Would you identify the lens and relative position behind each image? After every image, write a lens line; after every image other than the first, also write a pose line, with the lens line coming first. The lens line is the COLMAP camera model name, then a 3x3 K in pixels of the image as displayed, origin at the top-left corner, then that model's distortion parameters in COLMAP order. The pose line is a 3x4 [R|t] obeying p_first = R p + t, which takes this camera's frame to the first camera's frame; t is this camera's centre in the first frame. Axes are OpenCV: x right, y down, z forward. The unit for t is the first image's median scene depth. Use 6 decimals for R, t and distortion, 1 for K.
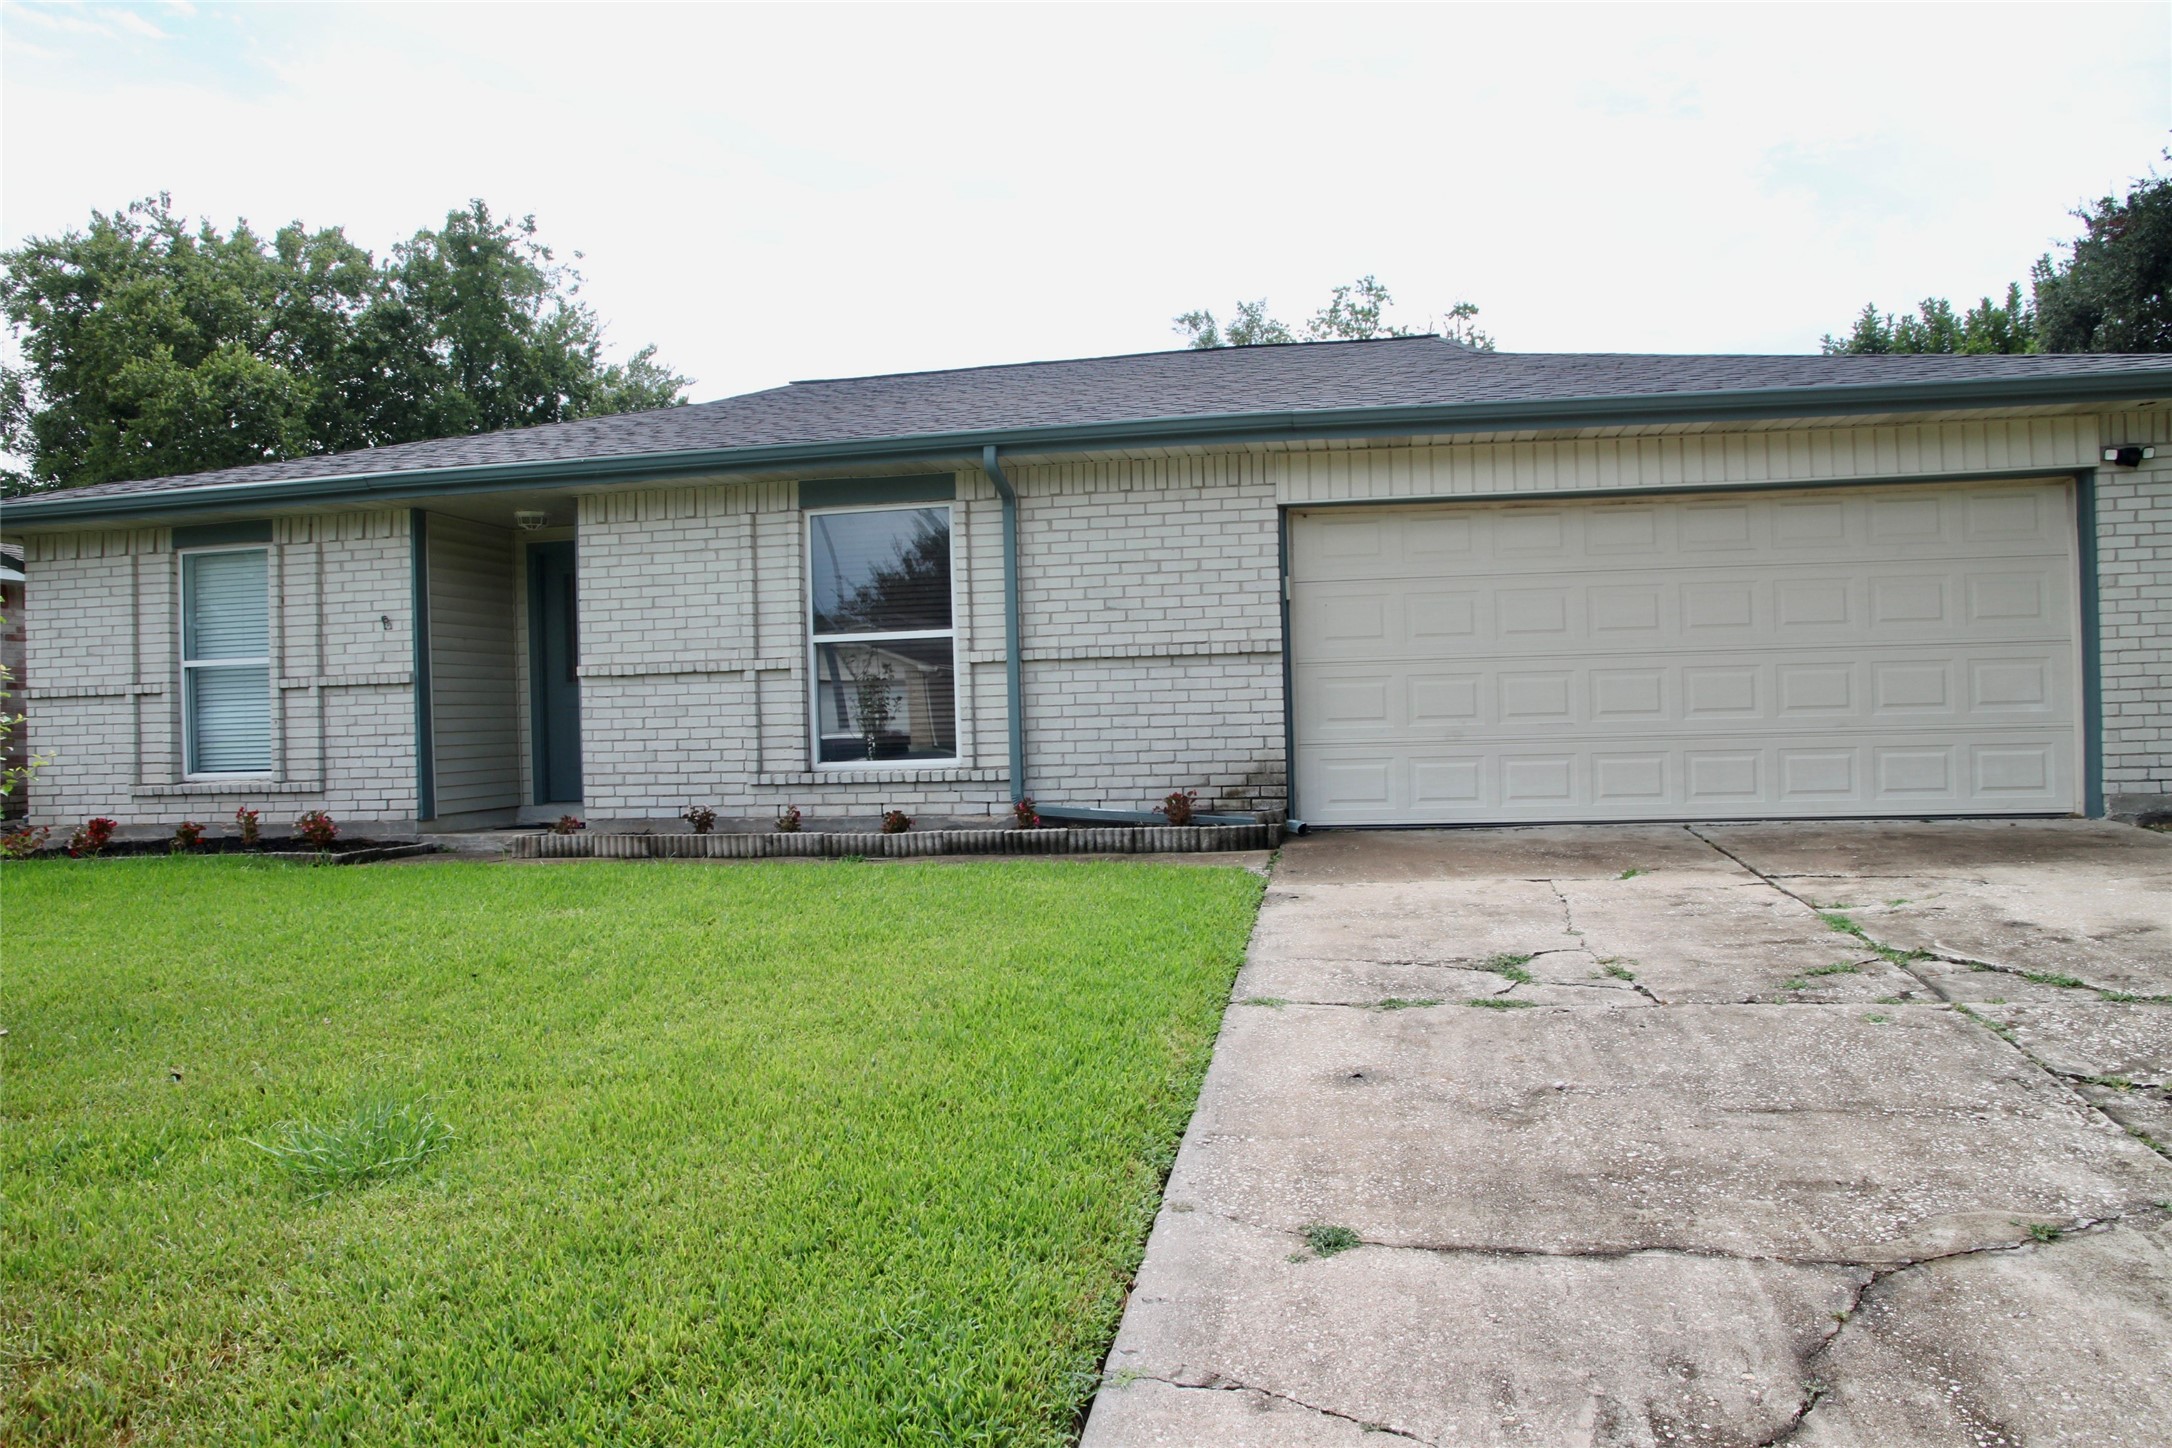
lens RADIAL K [[1491.8, 0, 1086.0], [0, 1491.8, 724.0], [0, 0, 1]] dist [-0.120899, 0.084135]
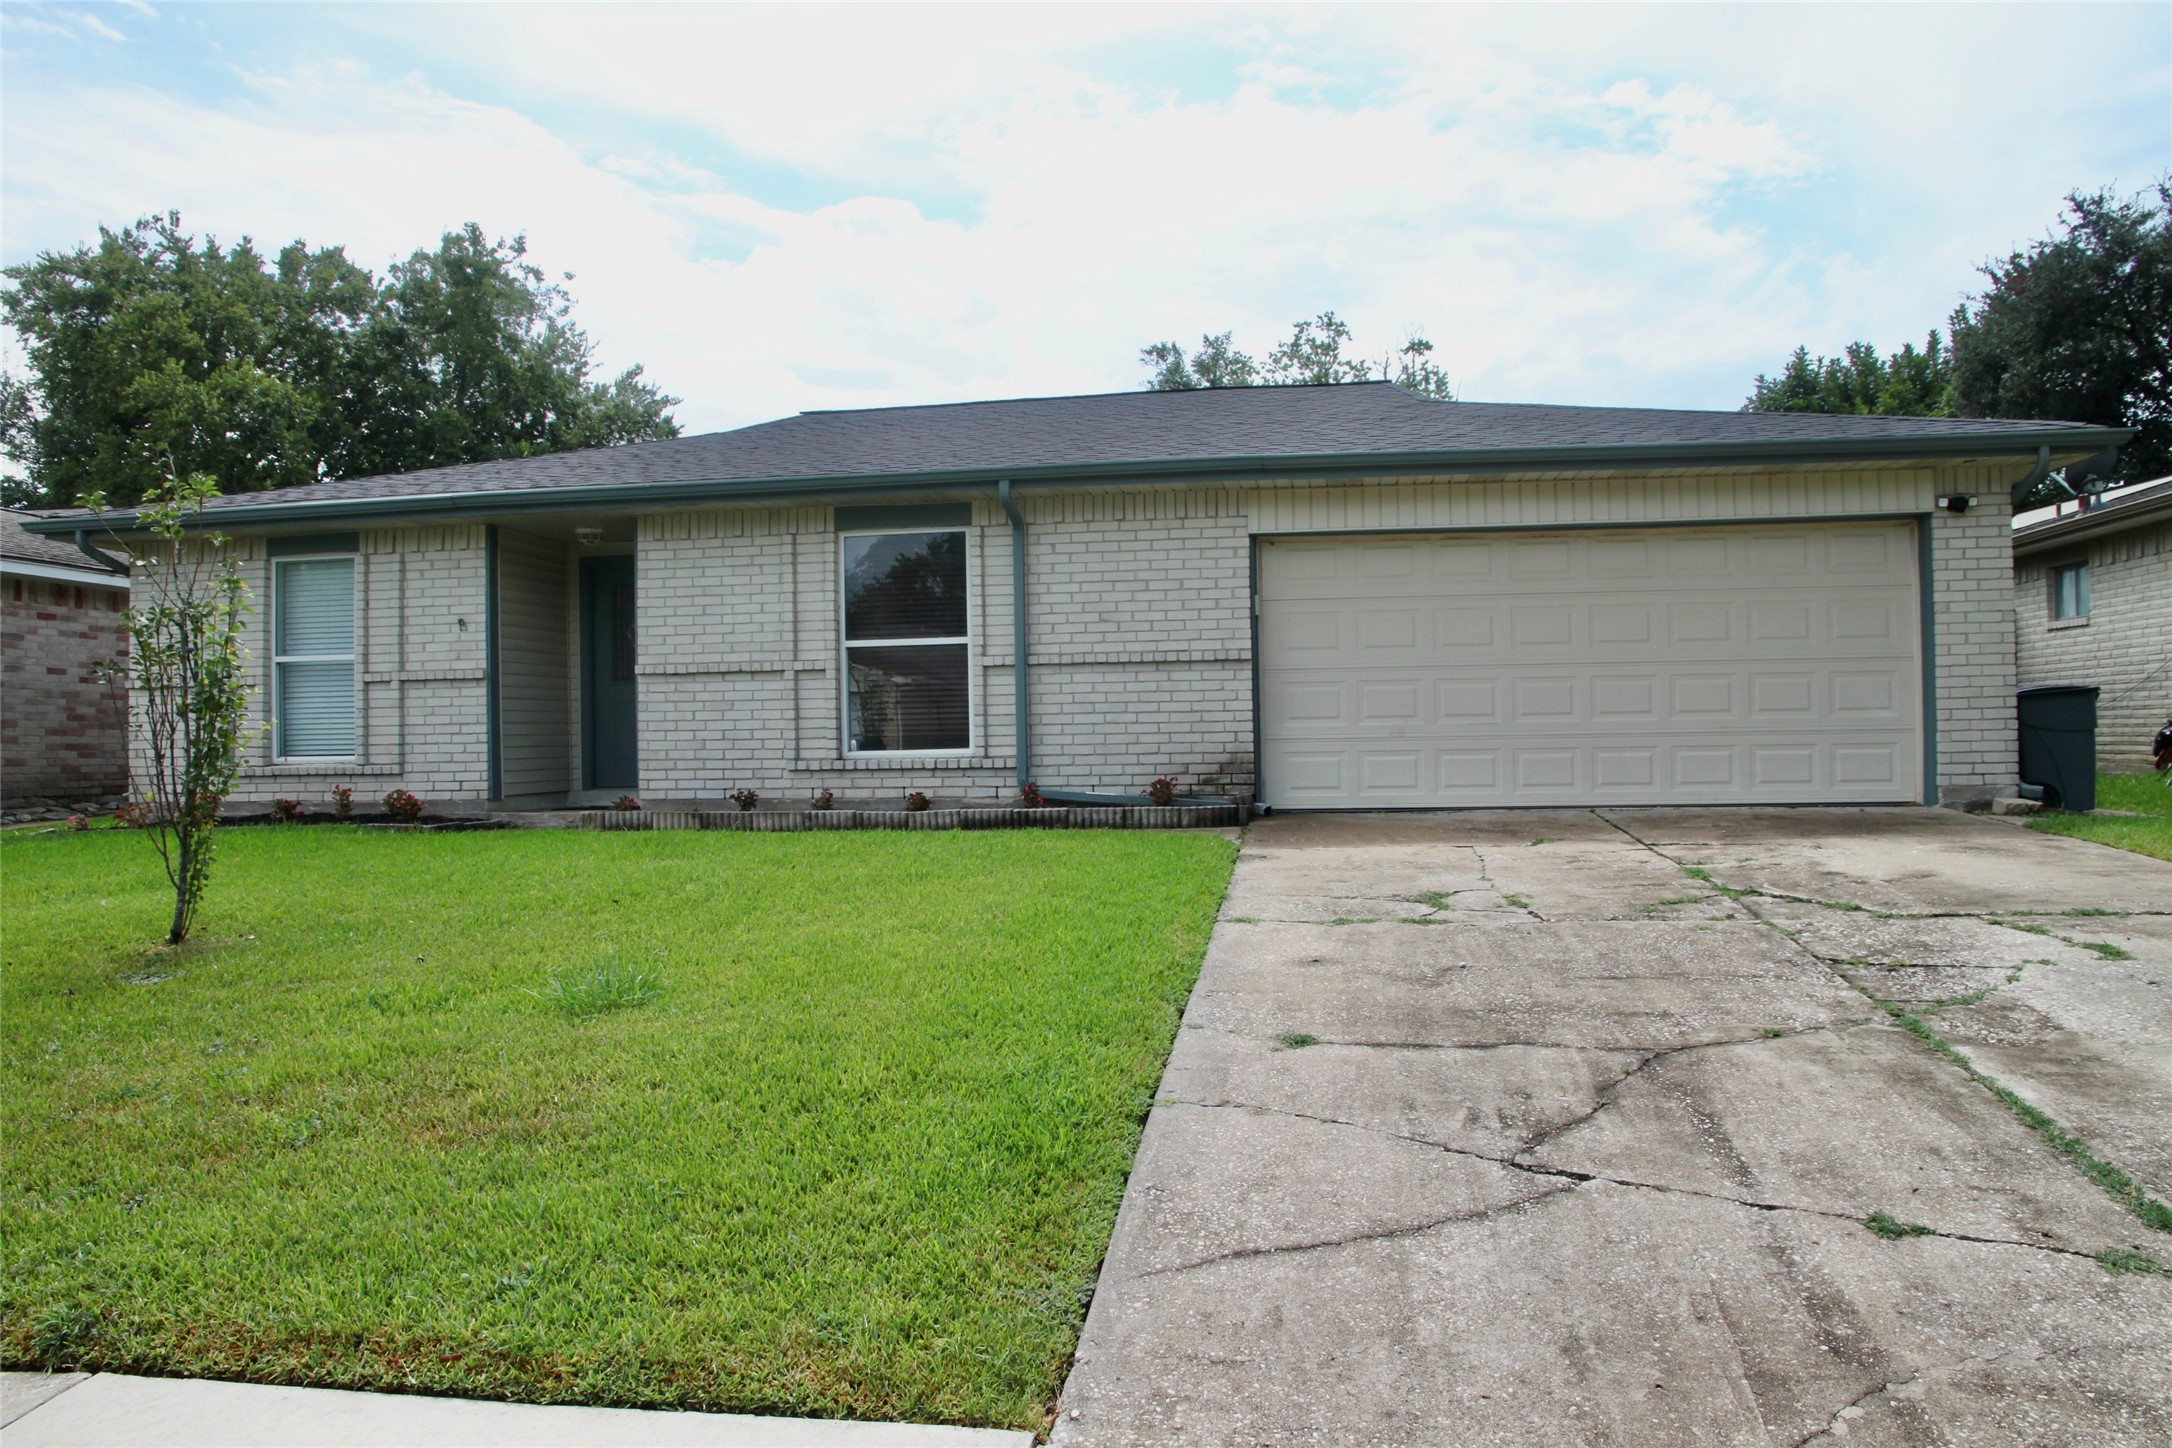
lens RADIAL K [[1491.8, 0, 1086.0], [0, 1491.8, 724.0], [0, 0, 1]] dist [-0.120899, 0.084135]
pose [[0.999508, 0.011287, 0.029279, -0.030328], [-0.010904, 0.999854, -0.013187, 0.018060], [-0.029424, 0.012862, 0.999484, -0.156672]]
